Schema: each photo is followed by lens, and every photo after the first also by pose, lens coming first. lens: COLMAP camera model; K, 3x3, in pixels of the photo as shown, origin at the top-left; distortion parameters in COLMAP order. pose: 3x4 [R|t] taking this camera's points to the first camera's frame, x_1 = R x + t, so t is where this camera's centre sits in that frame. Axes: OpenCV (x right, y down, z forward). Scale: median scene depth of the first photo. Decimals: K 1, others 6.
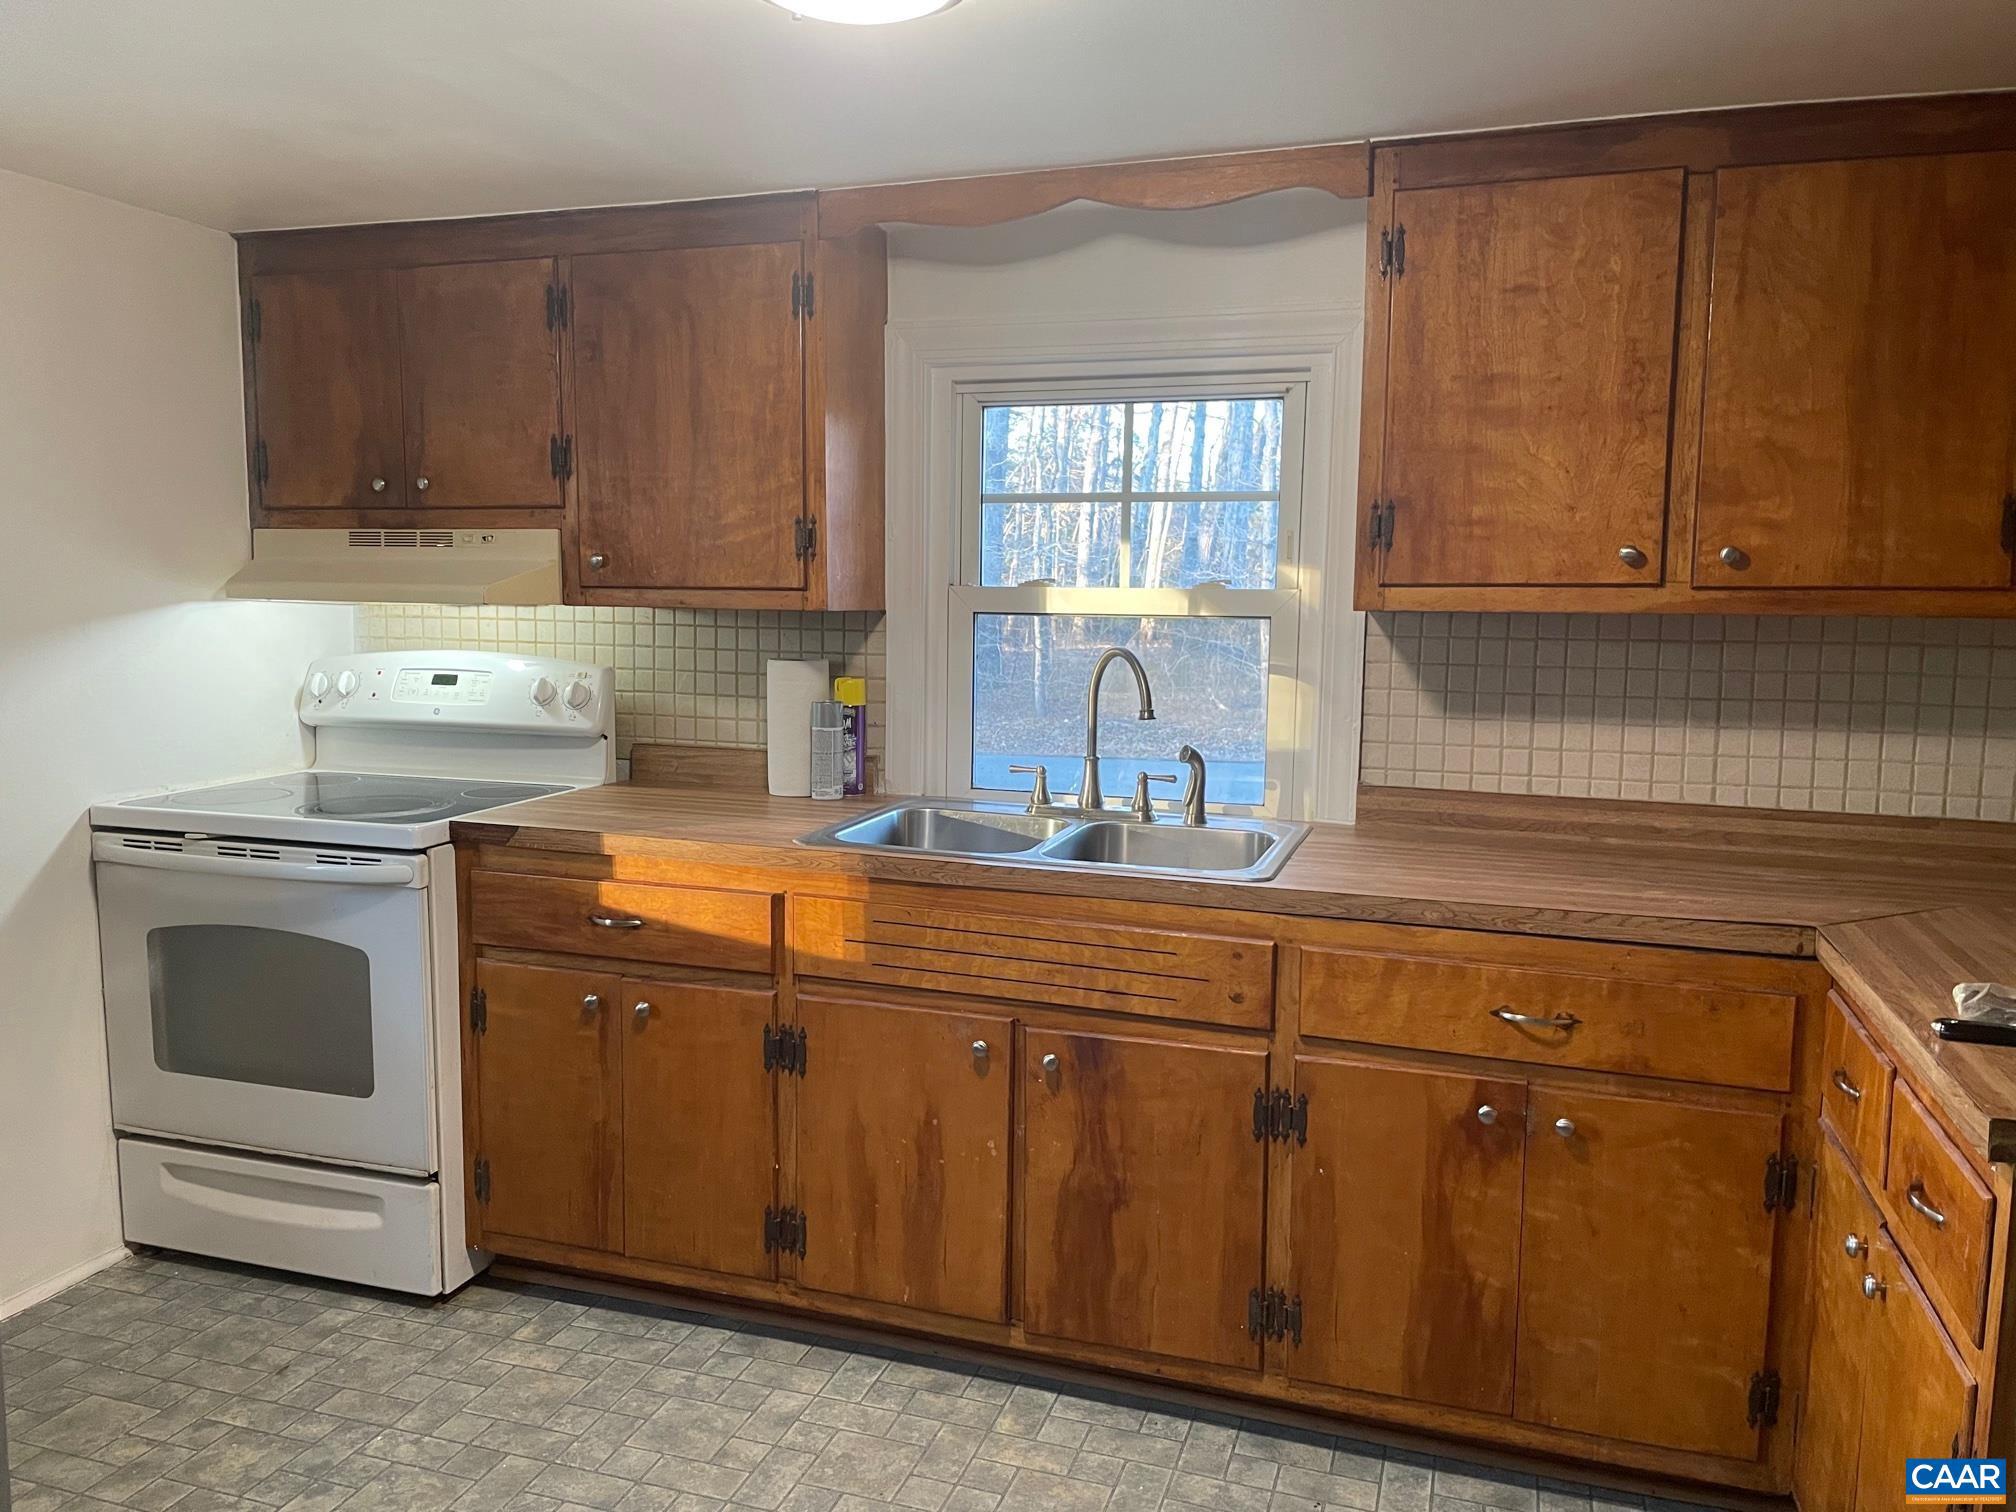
lens RADIAL K [[1531.3, 0, 1005.3], [0, 1531.3, 770.7], [0, 0, 1]] dist [0.088350, -0.126324]
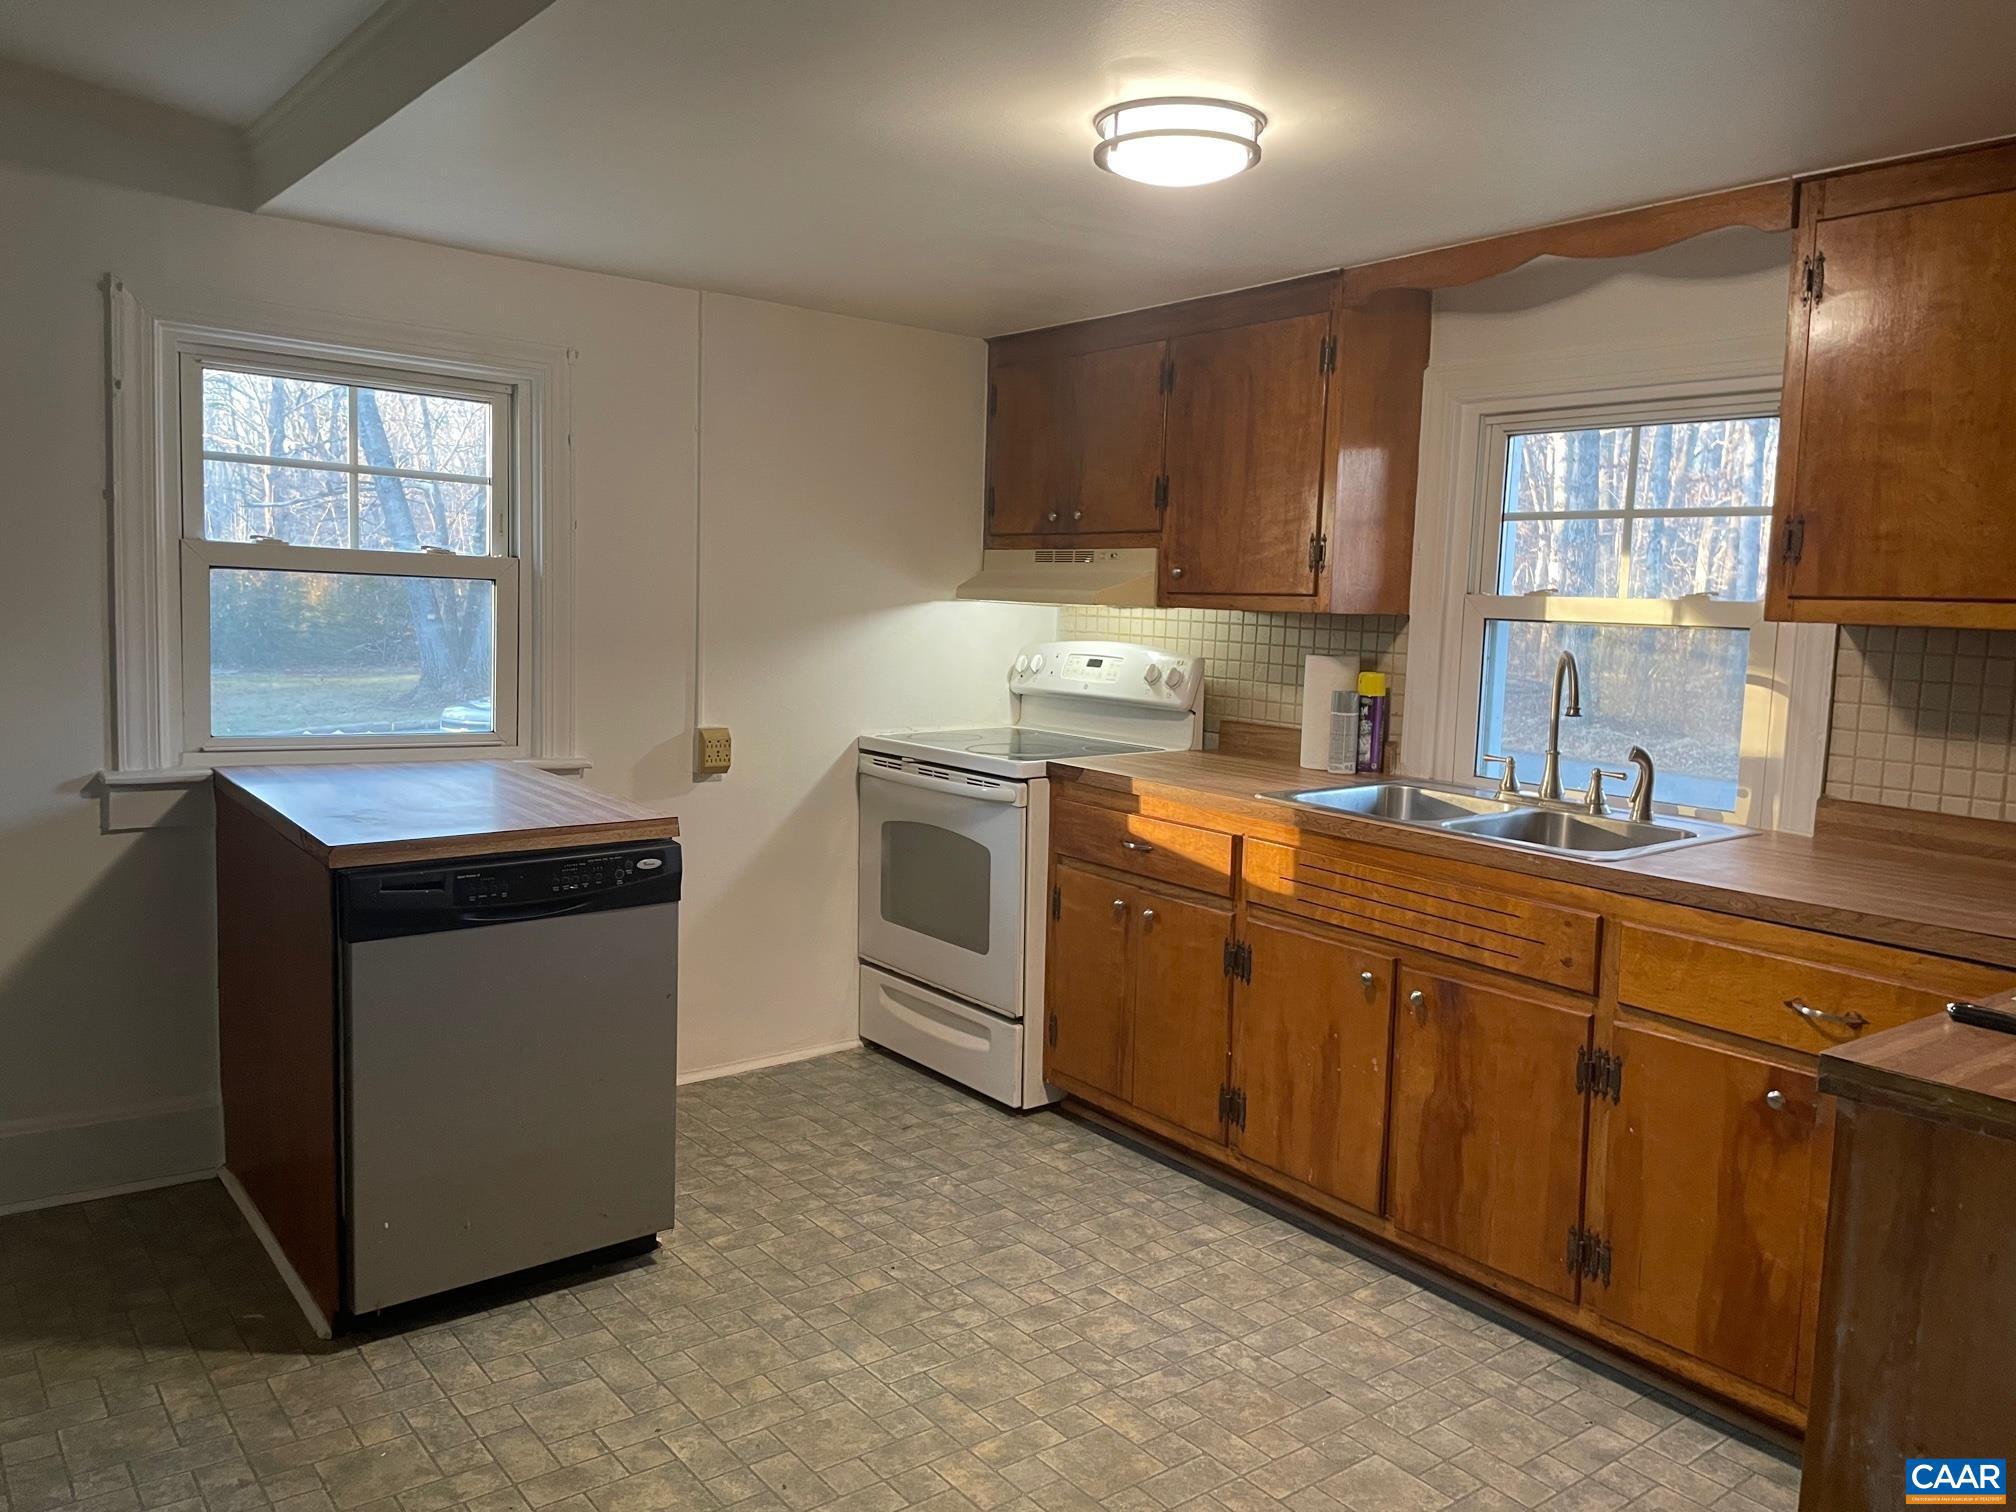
lens RADIAL K [[1531.3, 0, 1005.3], [0, 1531.3, 770.7], [0, 0, 1]] dist [0.088350, -0.126324]
pose [[0.824411, 0.080266, -0.560272, 0.370295], [-0.087924, 0.996038, 0.013319, 0.025874], [0.559121, 0.038281, 0.828202, -0.142109]]
